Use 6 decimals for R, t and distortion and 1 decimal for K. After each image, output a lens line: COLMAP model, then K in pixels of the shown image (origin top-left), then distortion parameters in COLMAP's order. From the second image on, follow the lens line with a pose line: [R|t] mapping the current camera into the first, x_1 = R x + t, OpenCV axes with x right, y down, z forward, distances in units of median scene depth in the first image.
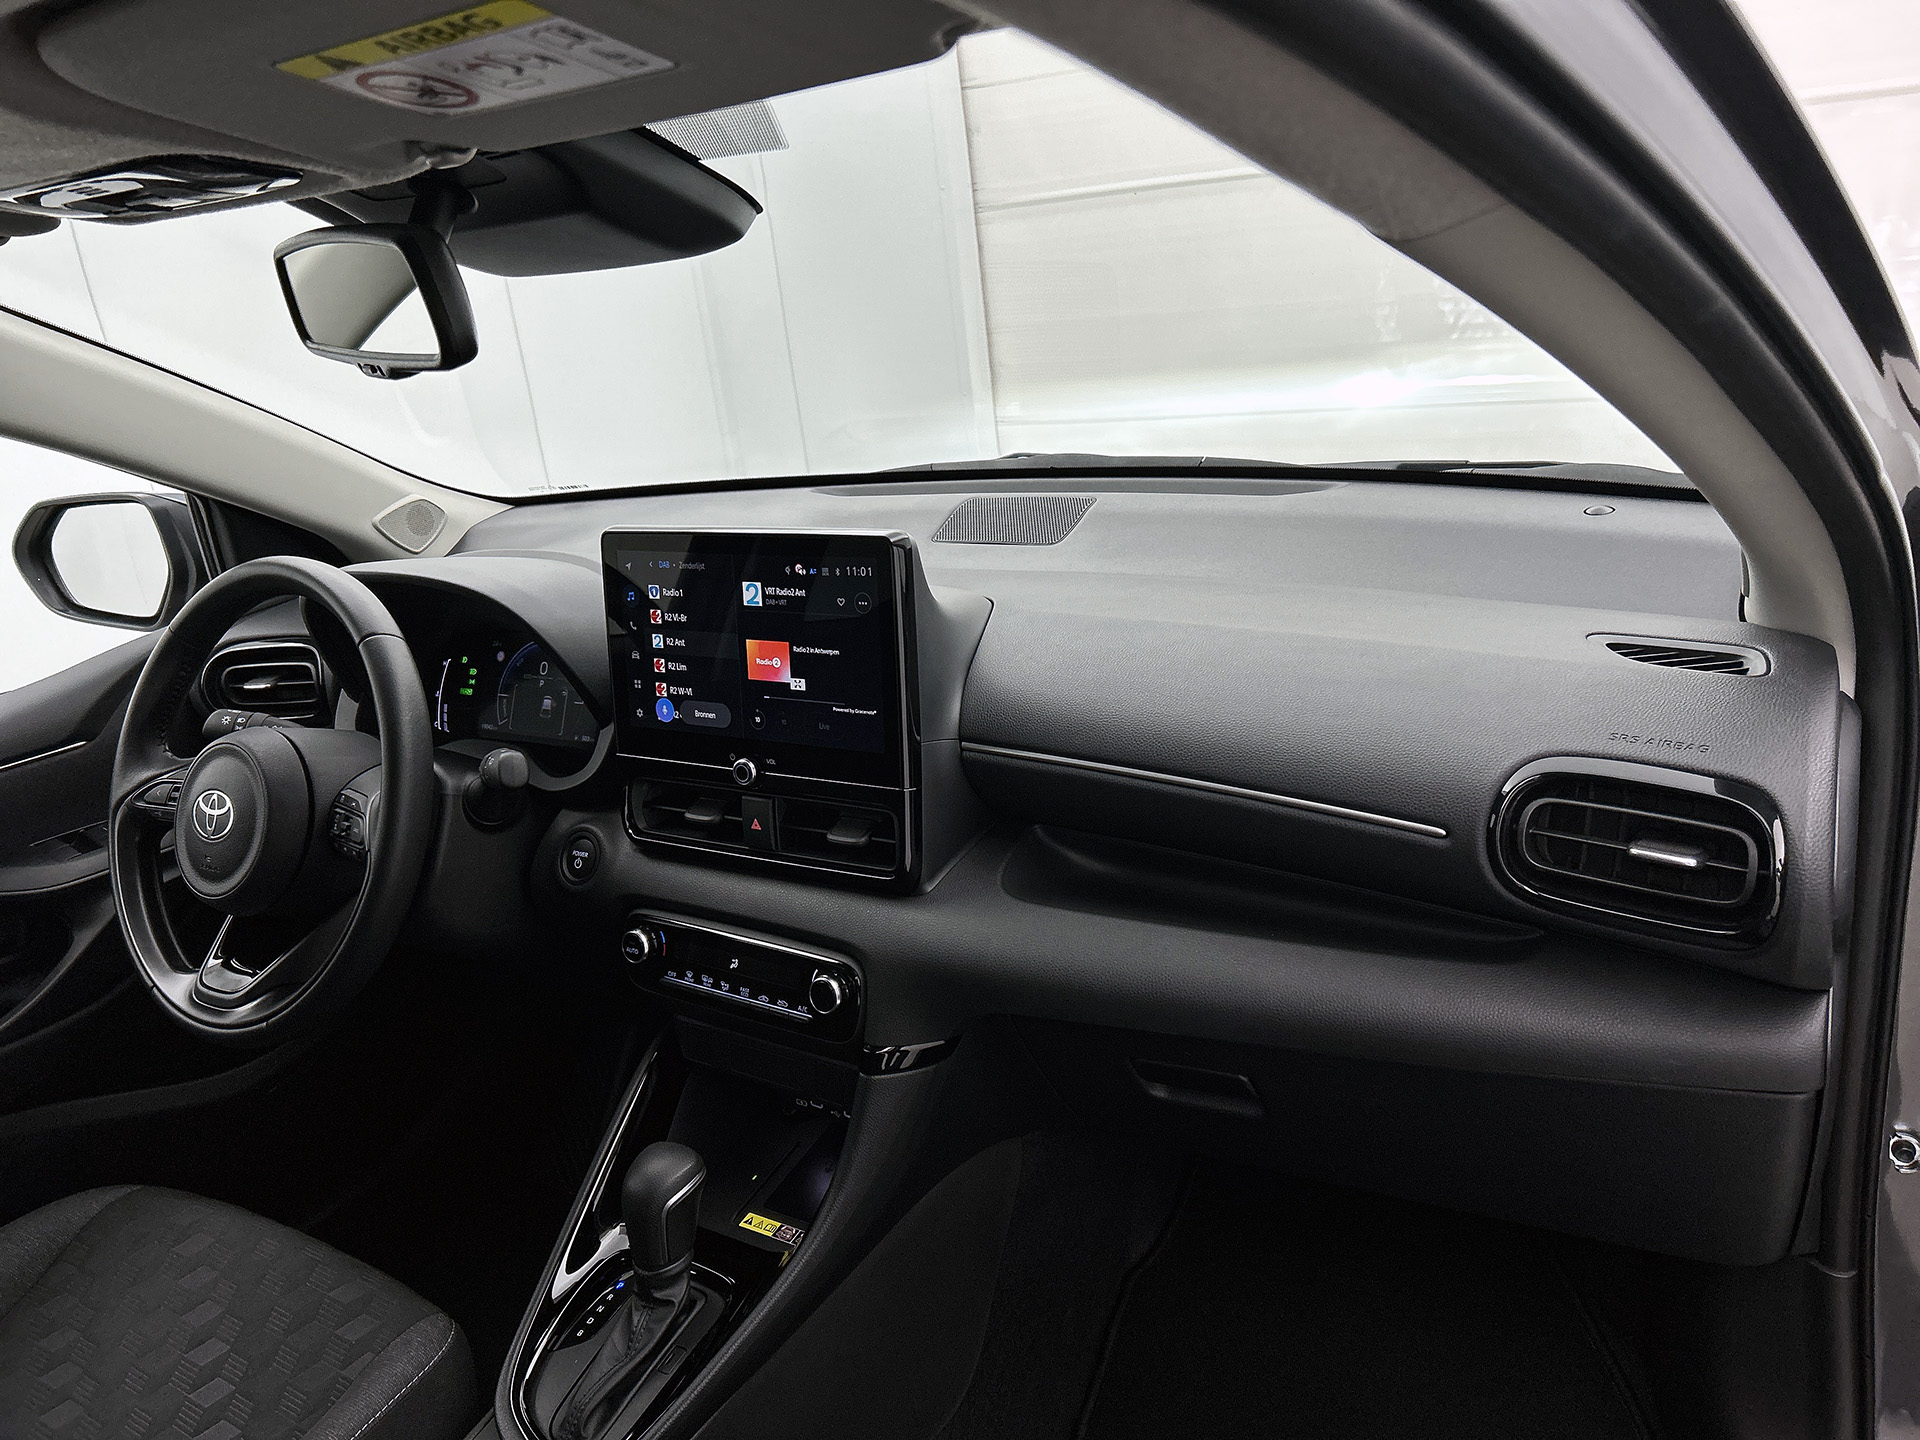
lens RADIAL K [[1480.6, 0, 934.9], [0, 1480.6, 684.4], [0, 0, 1]] dist [0.049974, -0.052845]
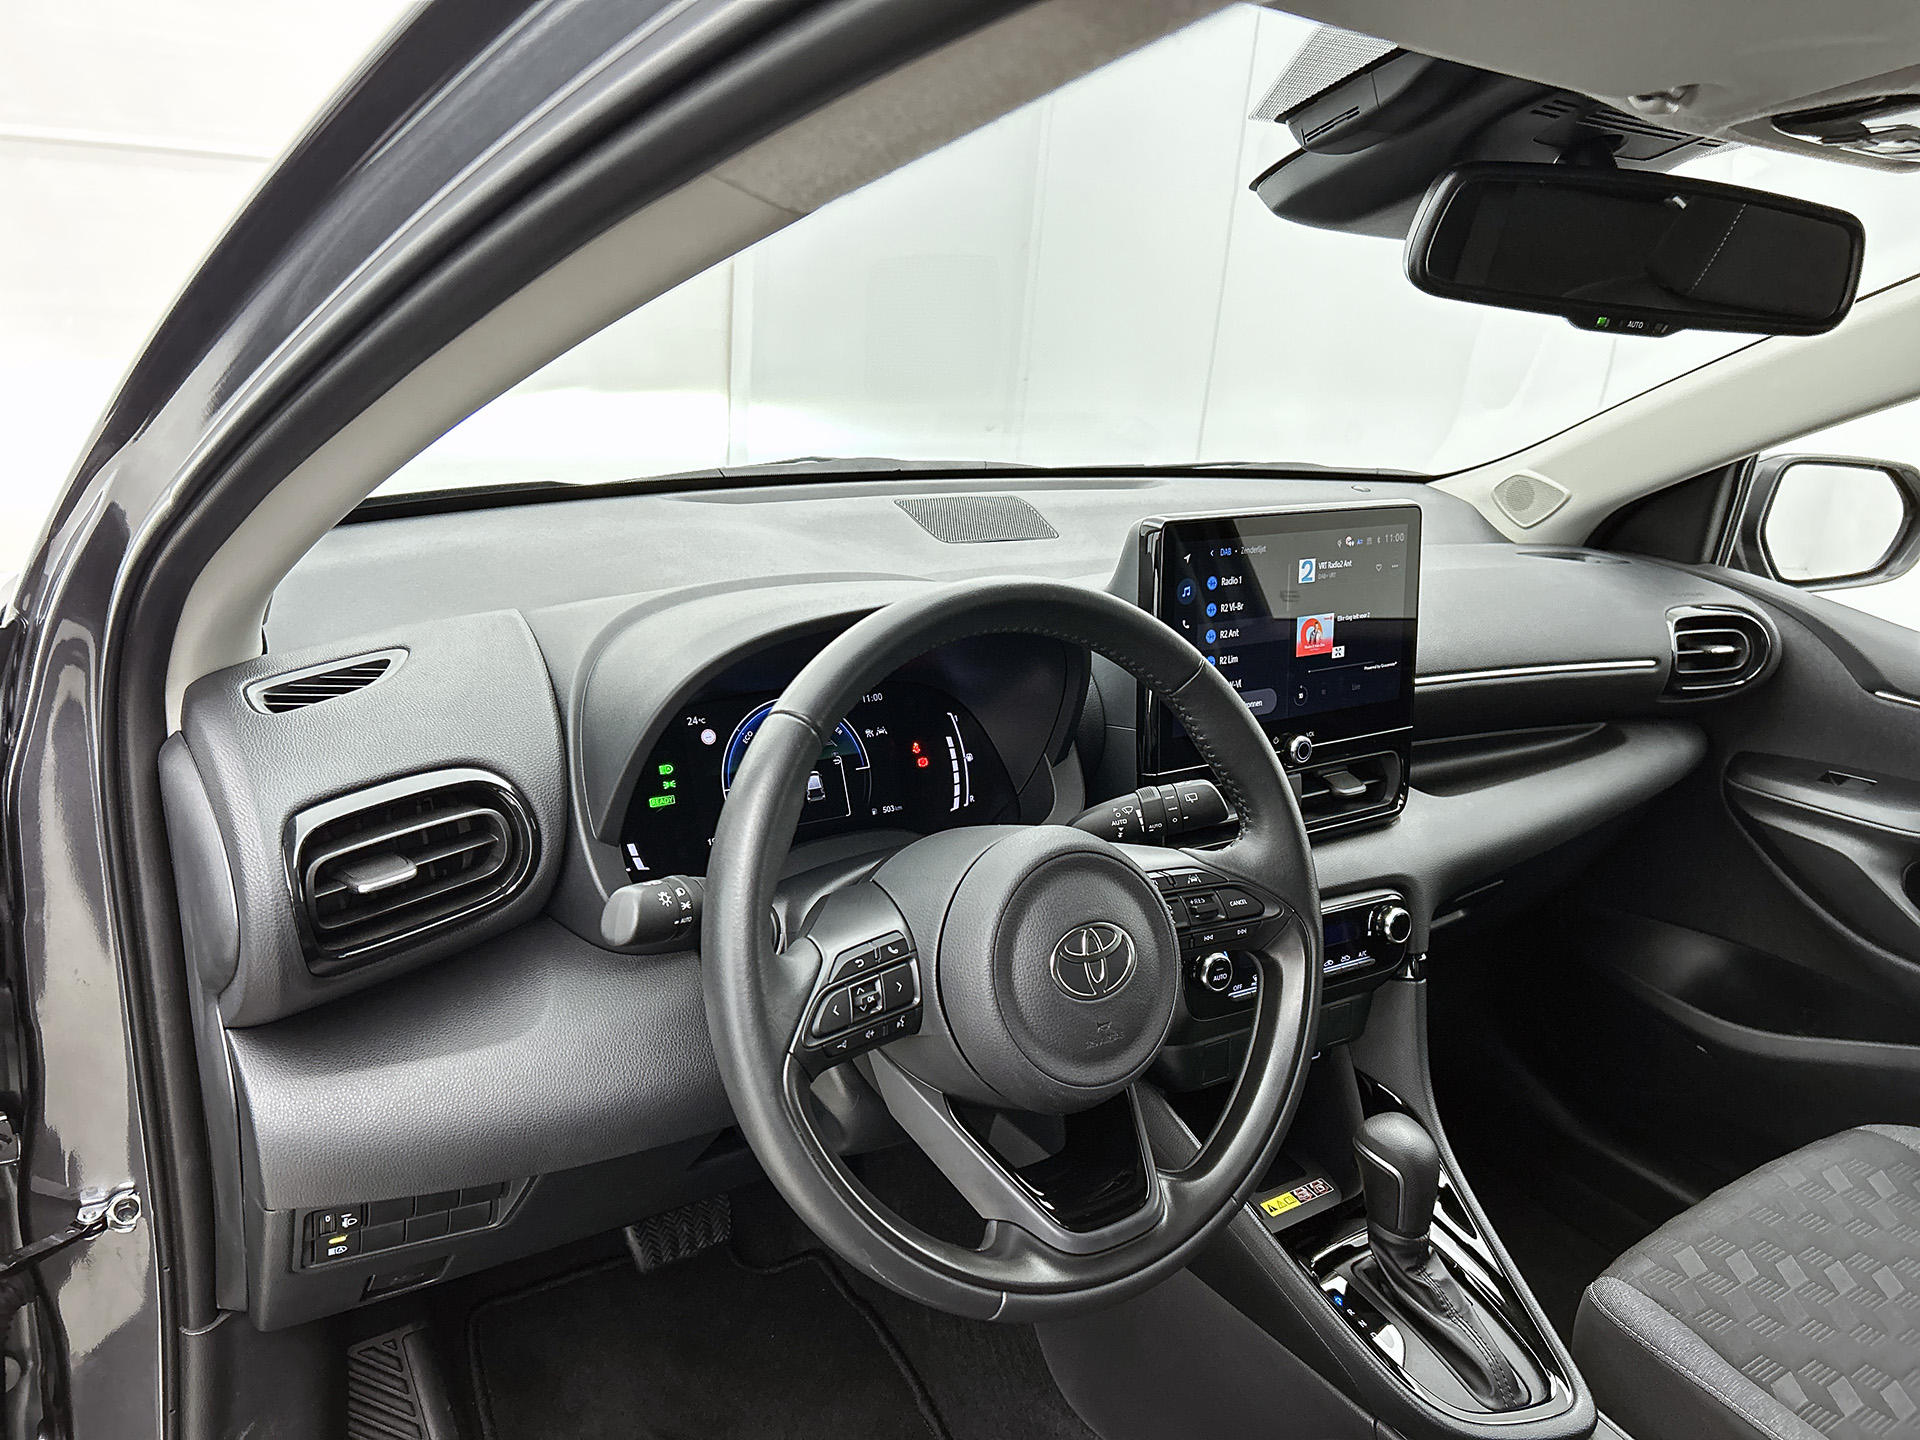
lens RADIAL K [[1480.6, 0, 961.2], [0, 1480.6, 724.9], [0, 0, 1]] dist [0.049974, -0.052845]
pose [[0.377405, -0.151951, 0.913497, -1.126828], [0.164407, 0.981770, 0.095384, -0.090968], [-0.911337, 0.114187, 0.395507, 0.803887]]
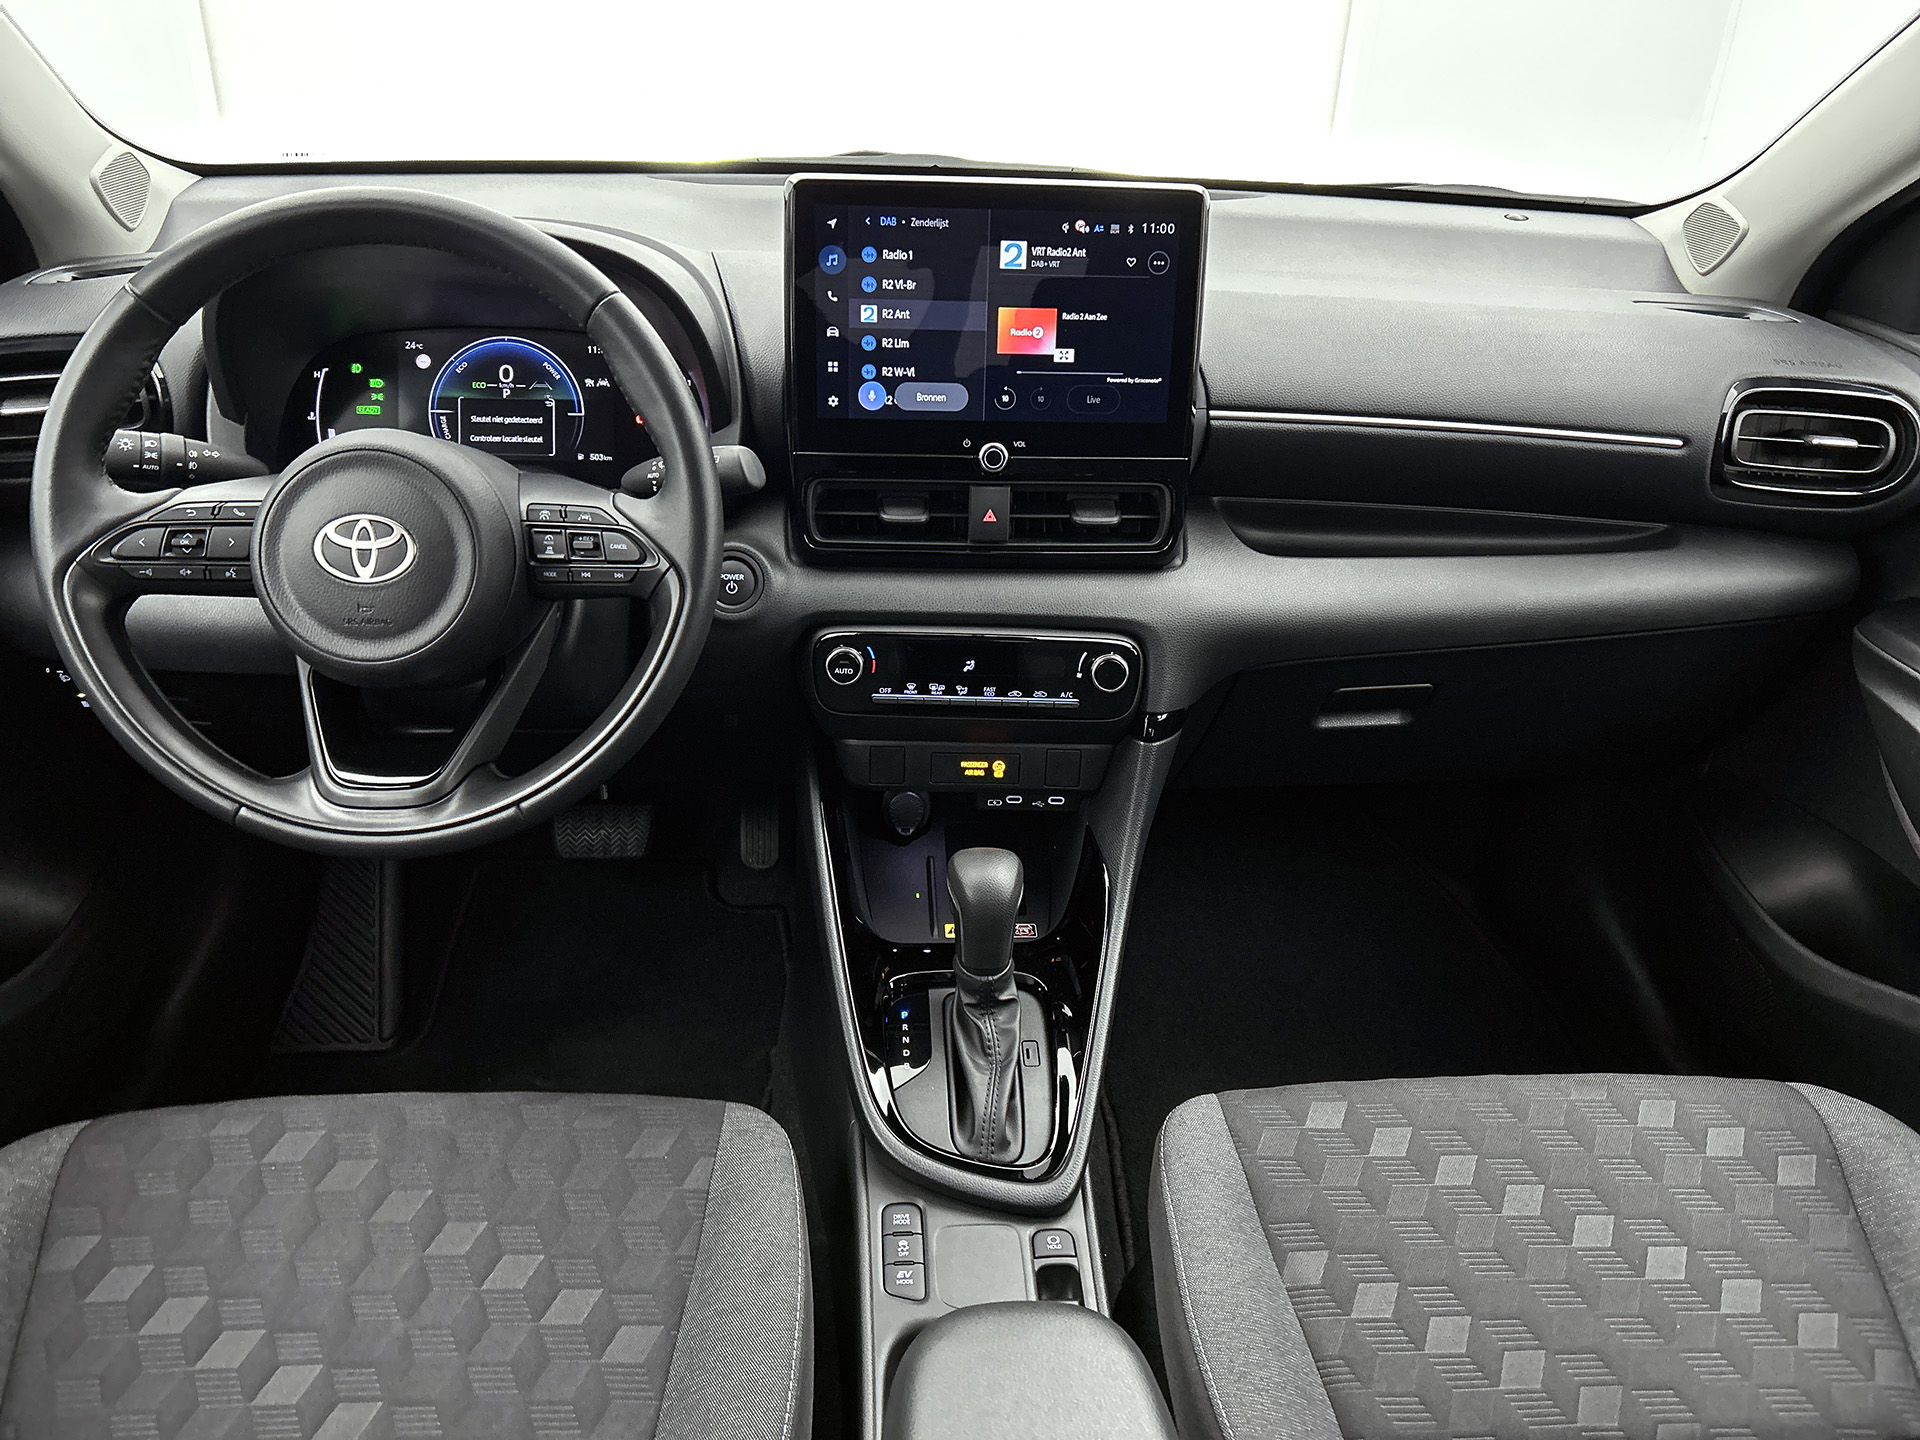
lens RADIAL K [[1480.6, 0, 959.3], [0, 1480.6, 707.6], [0, 0, 1]] dist [0.049974, -0.052845]
pose [[0.801514, -0.135957, 0.582314, -0.705141], [0.053281, 0.986174, 0.156913, 0.067128], [-0.595597, -0.094742, 0.797677, 0.252063]]
